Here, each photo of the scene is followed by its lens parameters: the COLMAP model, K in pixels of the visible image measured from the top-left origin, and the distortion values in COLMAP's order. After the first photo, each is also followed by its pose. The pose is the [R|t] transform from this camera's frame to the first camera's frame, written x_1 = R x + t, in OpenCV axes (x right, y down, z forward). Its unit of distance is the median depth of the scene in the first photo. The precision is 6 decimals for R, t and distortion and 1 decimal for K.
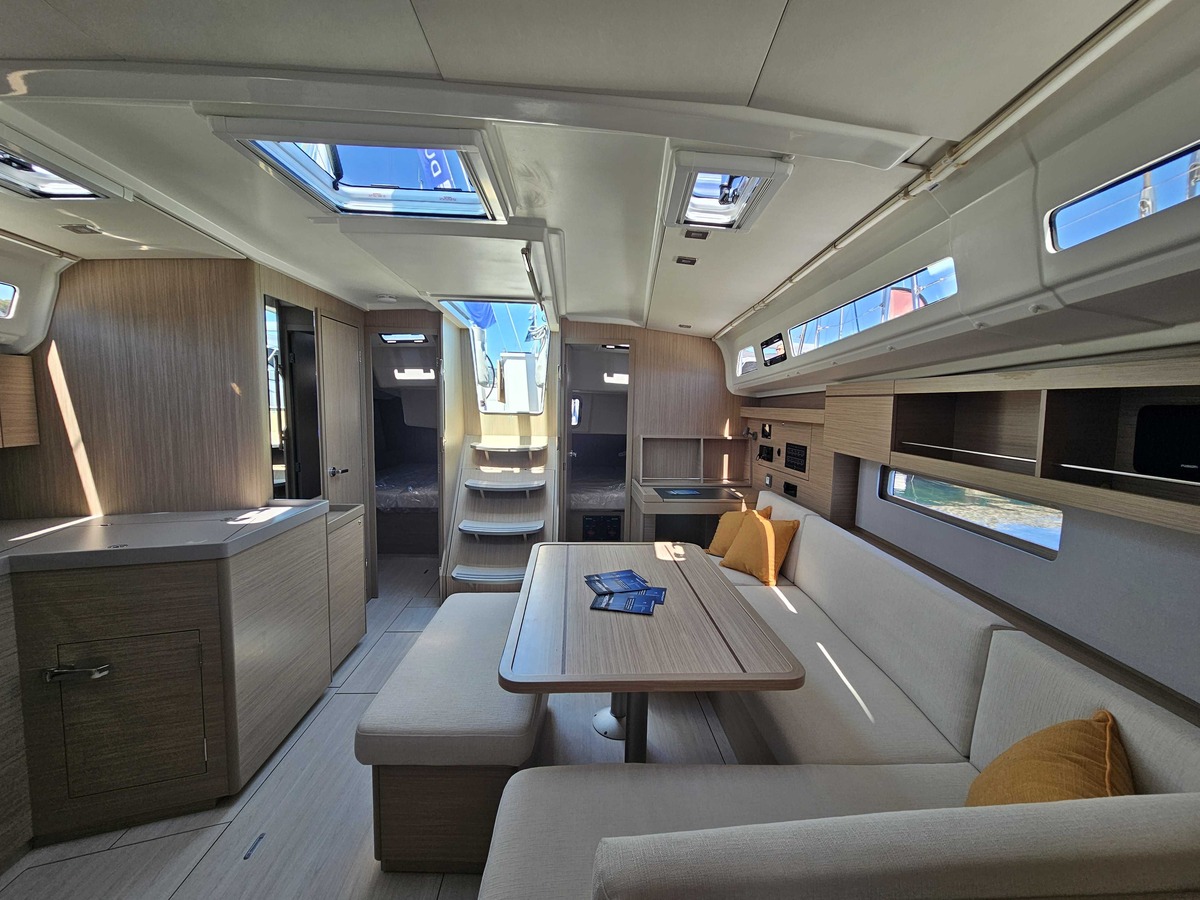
lens RADIAL K [[491.6, 0, 603.1], [0, 491.6, 447.9], [0, 0, 1]] dist [0.000937, 0.000476]
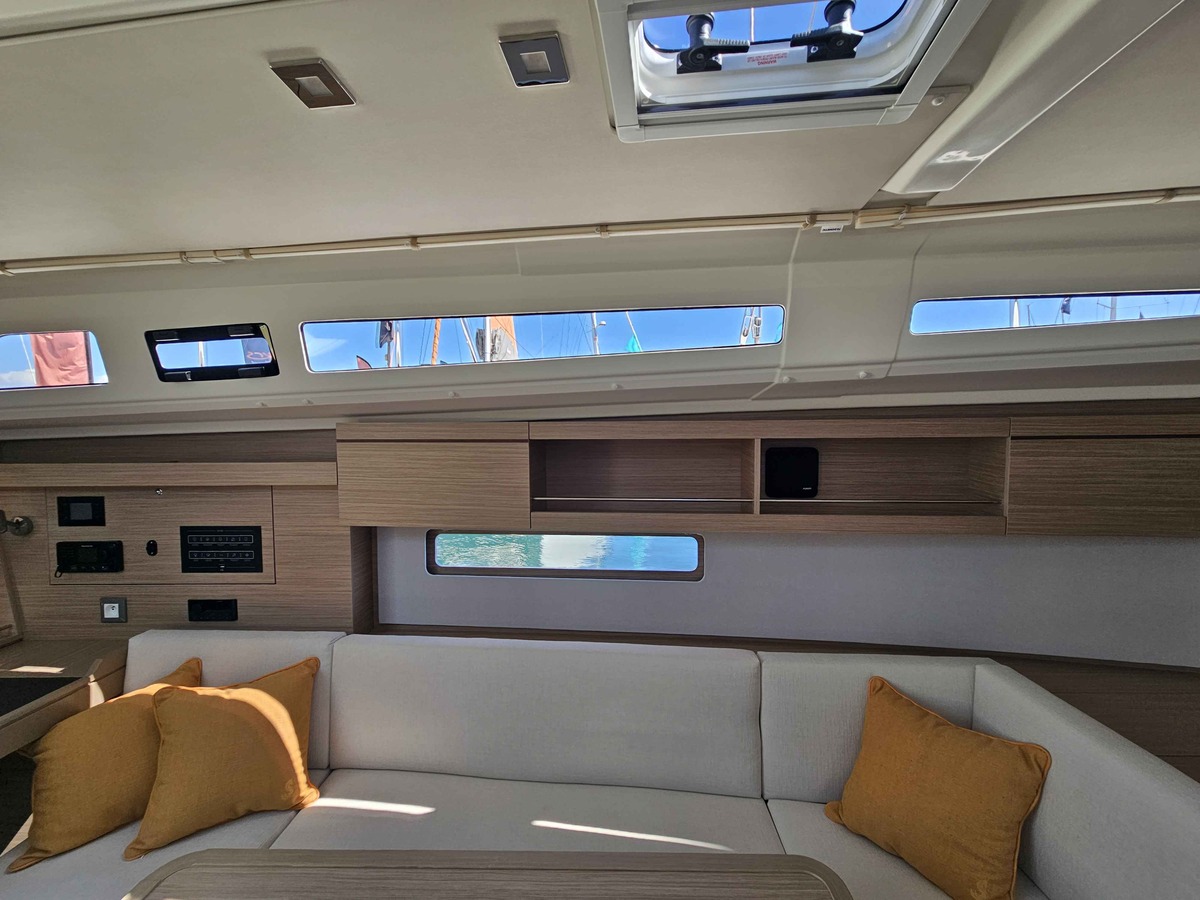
lens RADIAL K [[491.6, 0, 603.1], [0, 491.6, 447.9], [0, 0, 1]] dist [0.000937, 0.000476]
pose [[0.078383, -0.066466, 0.994705, -0.102605], [0.101228, 0.993149, 0.058386, -0.074153], [-0.991771, 0.096115, 0.084575, 0.466746]]
